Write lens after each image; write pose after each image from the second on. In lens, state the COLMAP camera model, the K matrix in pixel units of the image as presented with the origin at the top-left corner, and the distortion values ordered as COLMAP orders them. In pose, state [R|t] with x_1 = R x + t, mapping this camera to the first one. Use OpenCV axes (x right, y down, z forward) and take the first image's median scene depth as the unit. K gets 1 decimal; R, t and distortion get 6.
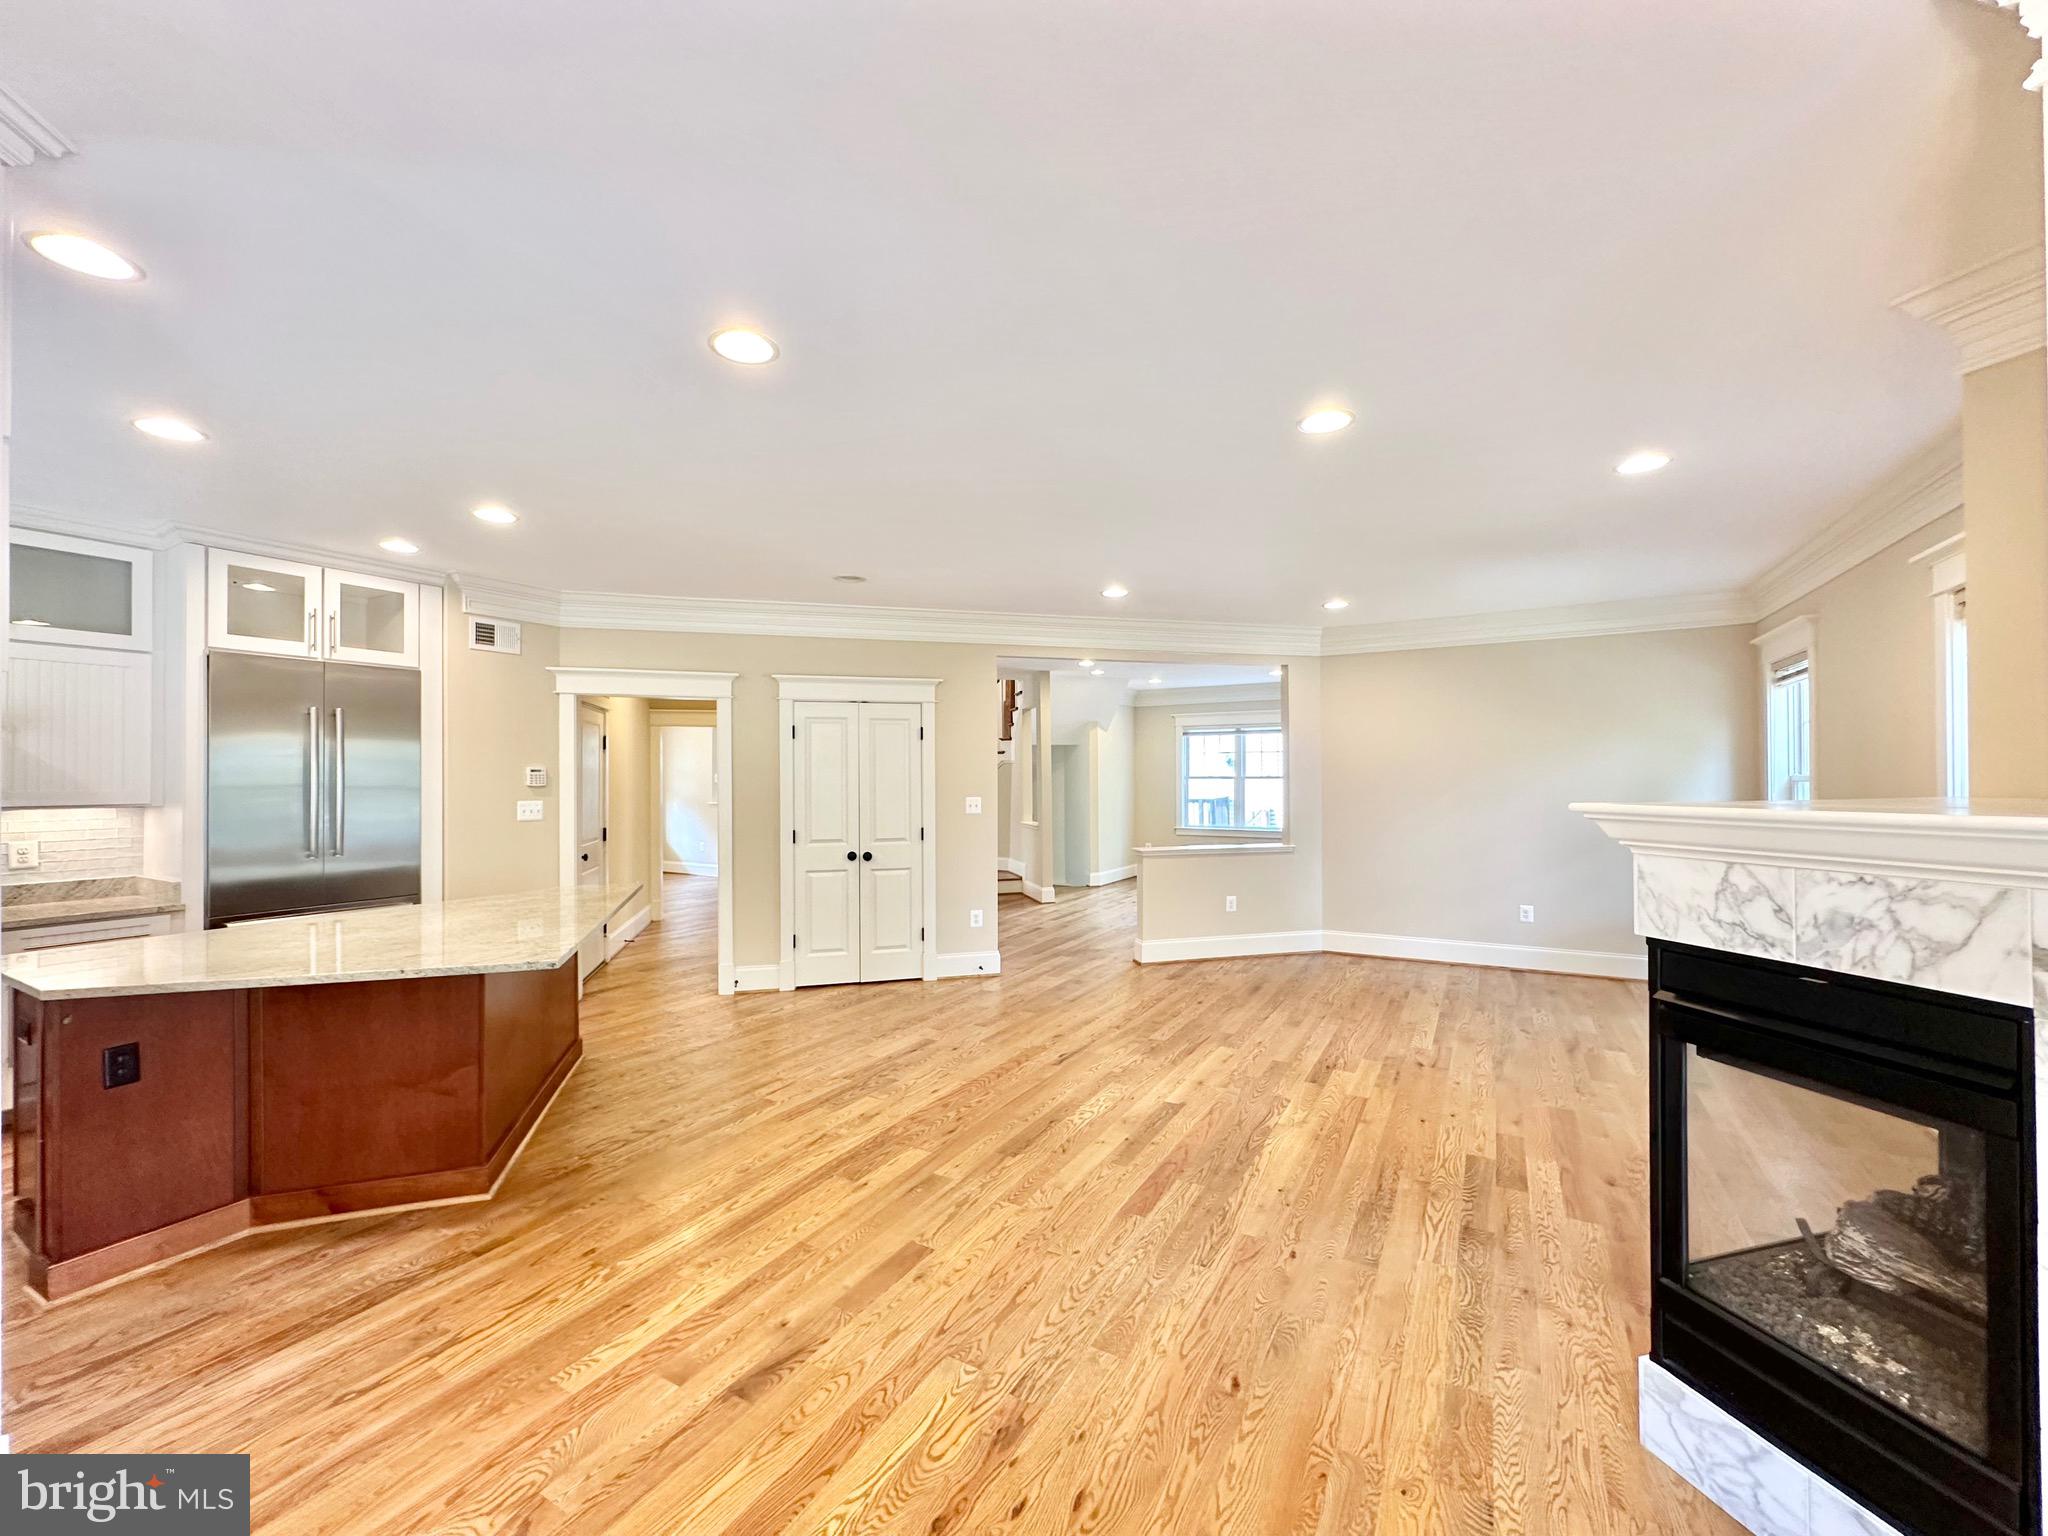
lens RADIAL K [[819.5, 0, 1024.6], [0, 819.5, 770.6], [0, 0, 1]] dist [-0.003954, 0.000718]
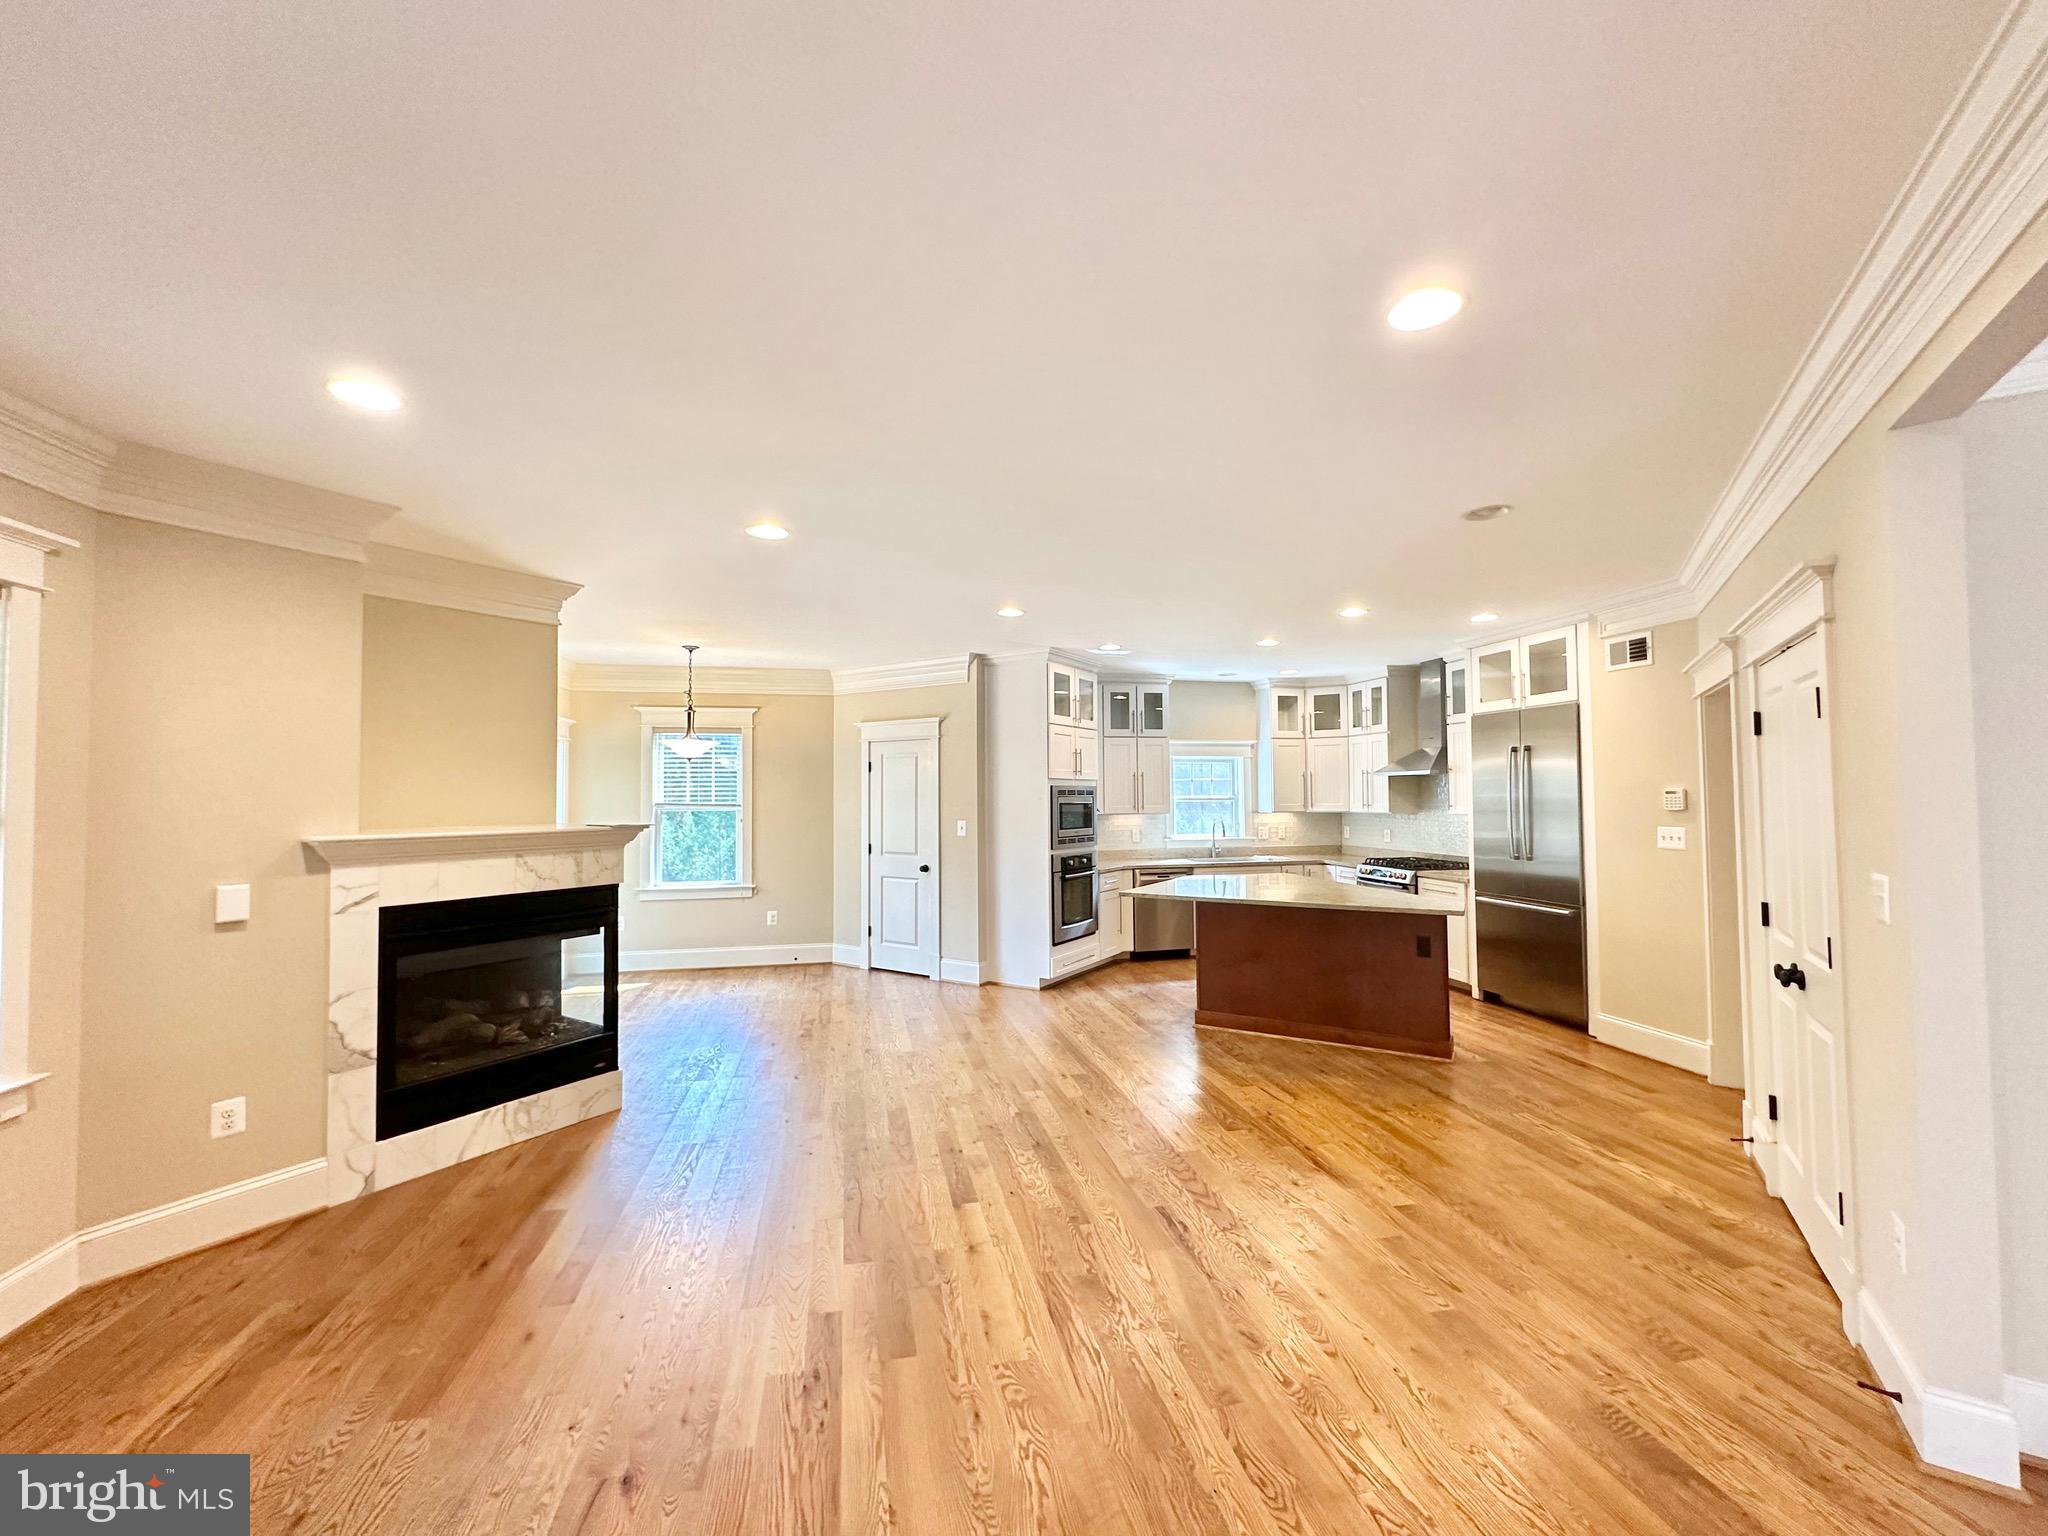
lens RADIAL K [[819.5, 0, 1024.6], [0, 819.5, 770.6], [0, 0, 1]] dist [-0.003954, 0.000718]
pose [[-0.743344, -0.008981, -0.668849, 0.671919], [0.017247, 0.999320, -0.032586, -0.009561], [0.668686, -0.035758, -0.742684, 1.602337]]
